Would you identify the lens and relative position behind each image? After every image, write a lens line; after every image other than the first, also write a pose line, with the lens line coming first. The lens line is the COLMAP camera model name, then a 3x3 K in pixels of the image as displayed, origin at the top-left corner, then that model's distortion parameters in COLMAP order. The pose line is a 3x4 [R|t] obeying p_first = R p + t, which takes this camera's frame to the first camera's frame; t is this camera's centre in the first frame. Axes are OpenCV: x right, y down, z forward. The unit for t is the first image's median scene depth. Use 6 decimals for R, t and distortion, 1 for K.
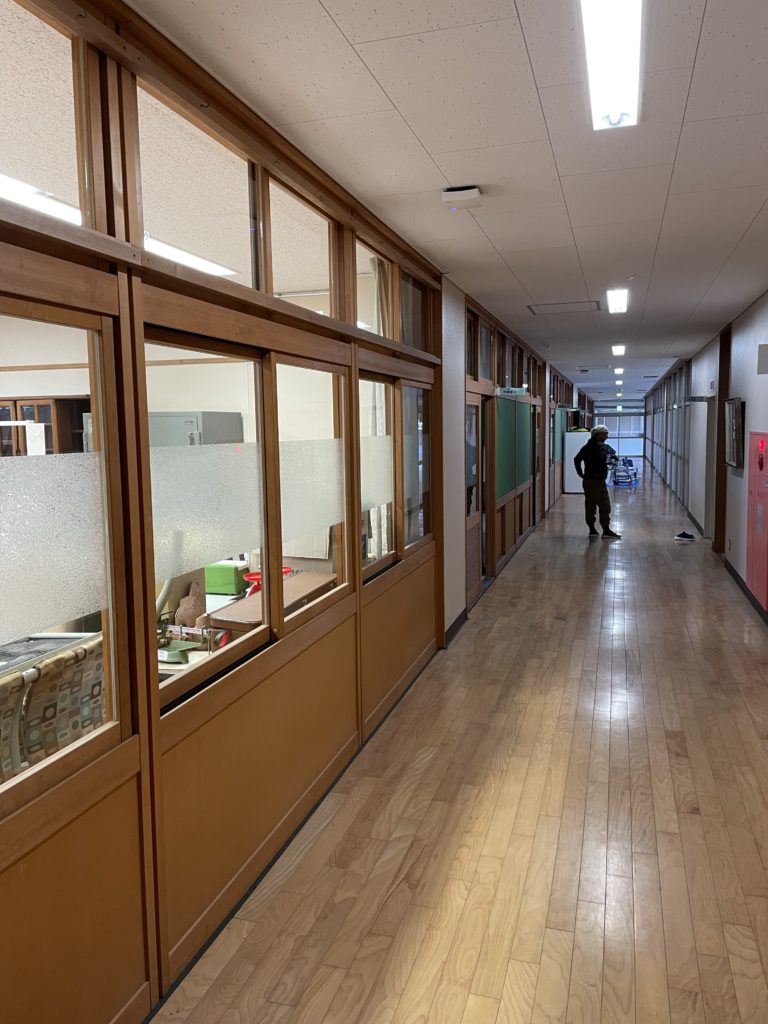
lens RADIAL K [[784.2, 0, 383.3], [0, 784.2, 508.0], [0, 0, 1]] dist [0.009077, 0.003391]
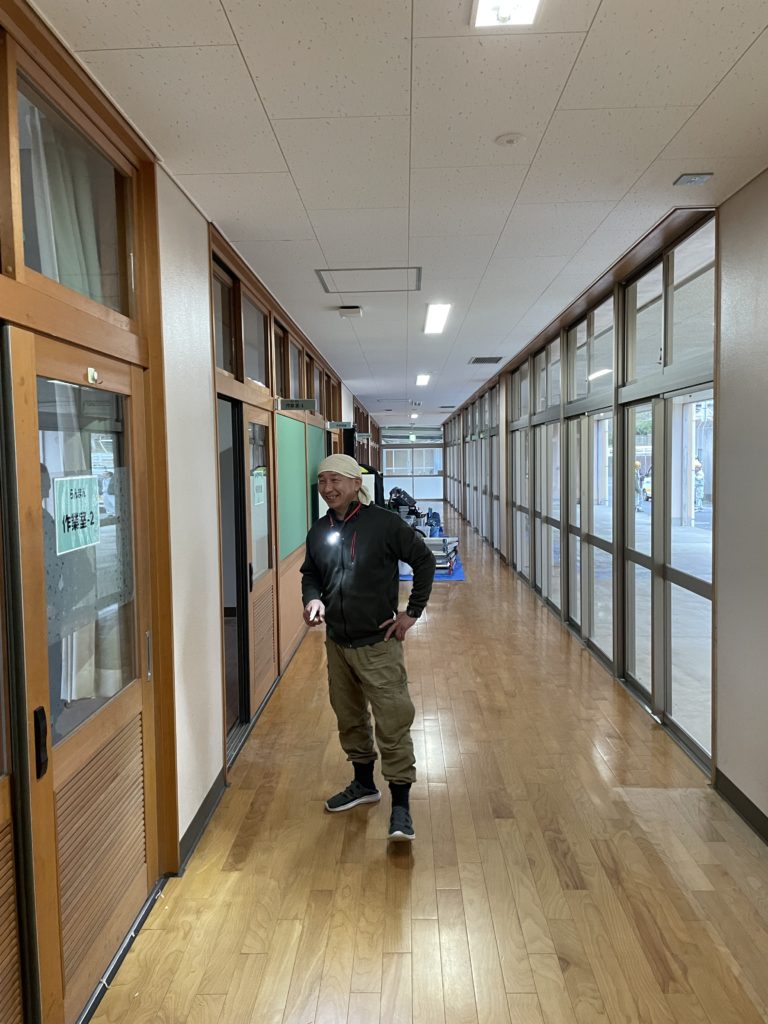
lens RADIAL K [[784.2, 0, 382.5], [0, 784.2, 510.7], [0, 0, 1]] dist [0.009077, 0.003391]
pose [[0.965814, -0.013966, 0.258860, 0.074112], [0.024333, 0.999023, -0.036889, -0.028725], [-0.258092, 0.041927, 0.965210, 0.275443]]
